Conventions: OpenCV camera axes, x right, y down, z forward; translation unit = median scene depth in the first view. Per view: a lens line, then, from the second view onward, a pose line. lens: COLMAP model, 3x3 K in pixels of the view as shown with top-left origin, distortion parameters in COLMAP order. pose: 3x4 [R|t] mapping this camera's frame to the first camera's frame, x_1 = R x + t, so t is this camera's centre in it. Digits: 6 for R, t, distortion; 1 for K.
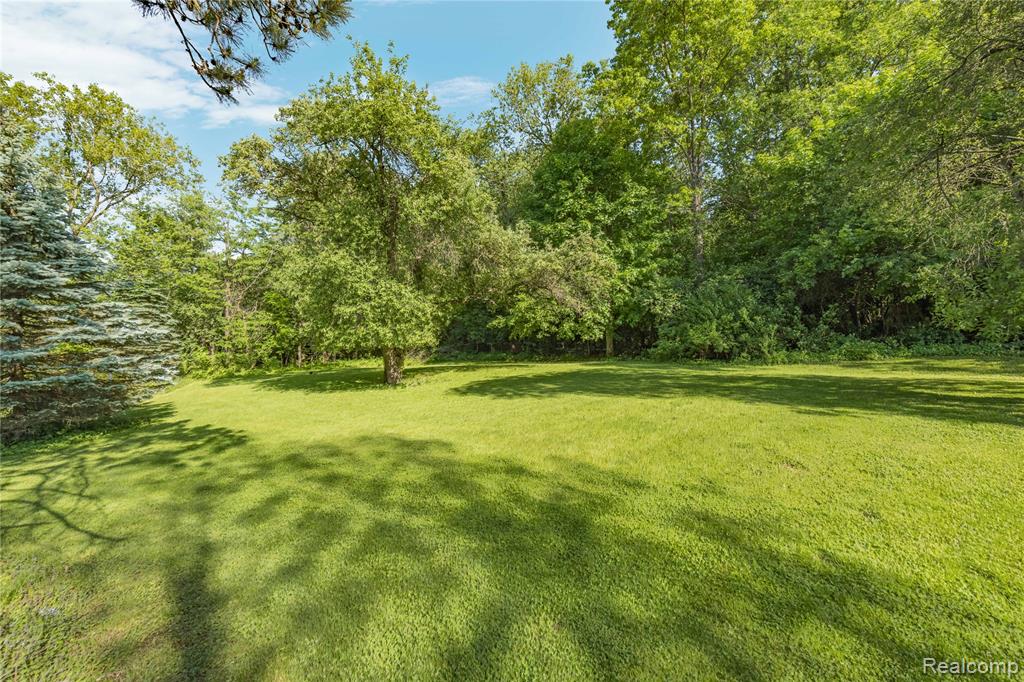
lens RADIAL K [[428.4, 0, 510.5], [0, 428.4, 339.5], [0, 0, 1]] dist [-0.001497, -0.000530]
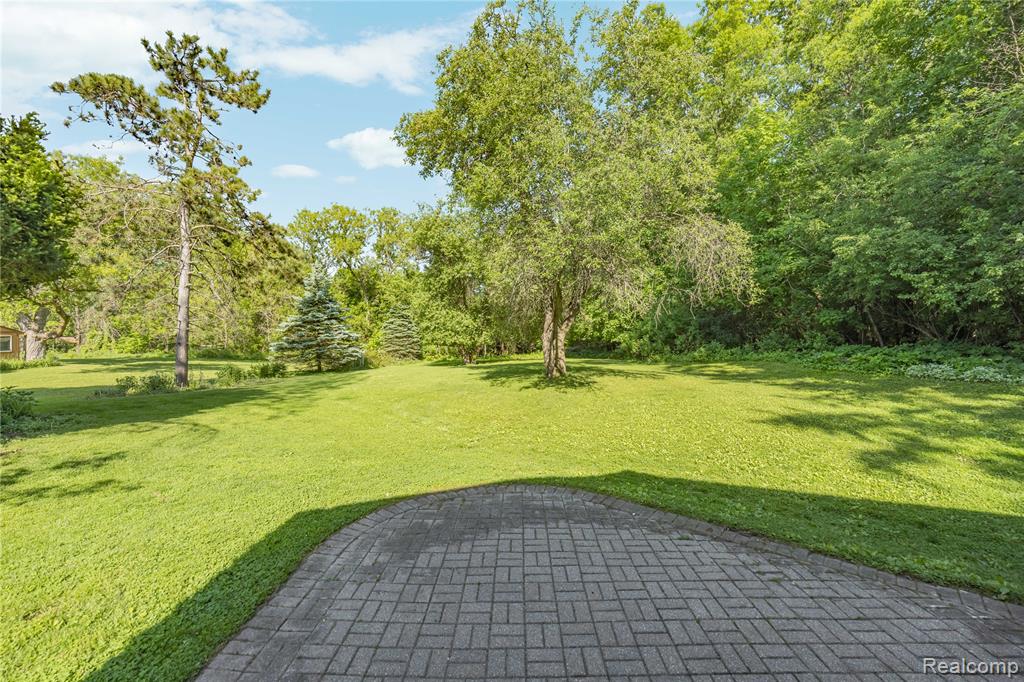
lens RADIAL K [[428.4, 0, 513.1], [0, 428.4, 340.0], [0, 0, 1]] dist [-0.001497, -0.000530]
pose [[0.797430, 0.014861, -0.603229, 0.634259], [-0.015180, 0.999874, 0.004565, -0.006999], [0.603221, 0.005517, 0.797555, -0.194881]]
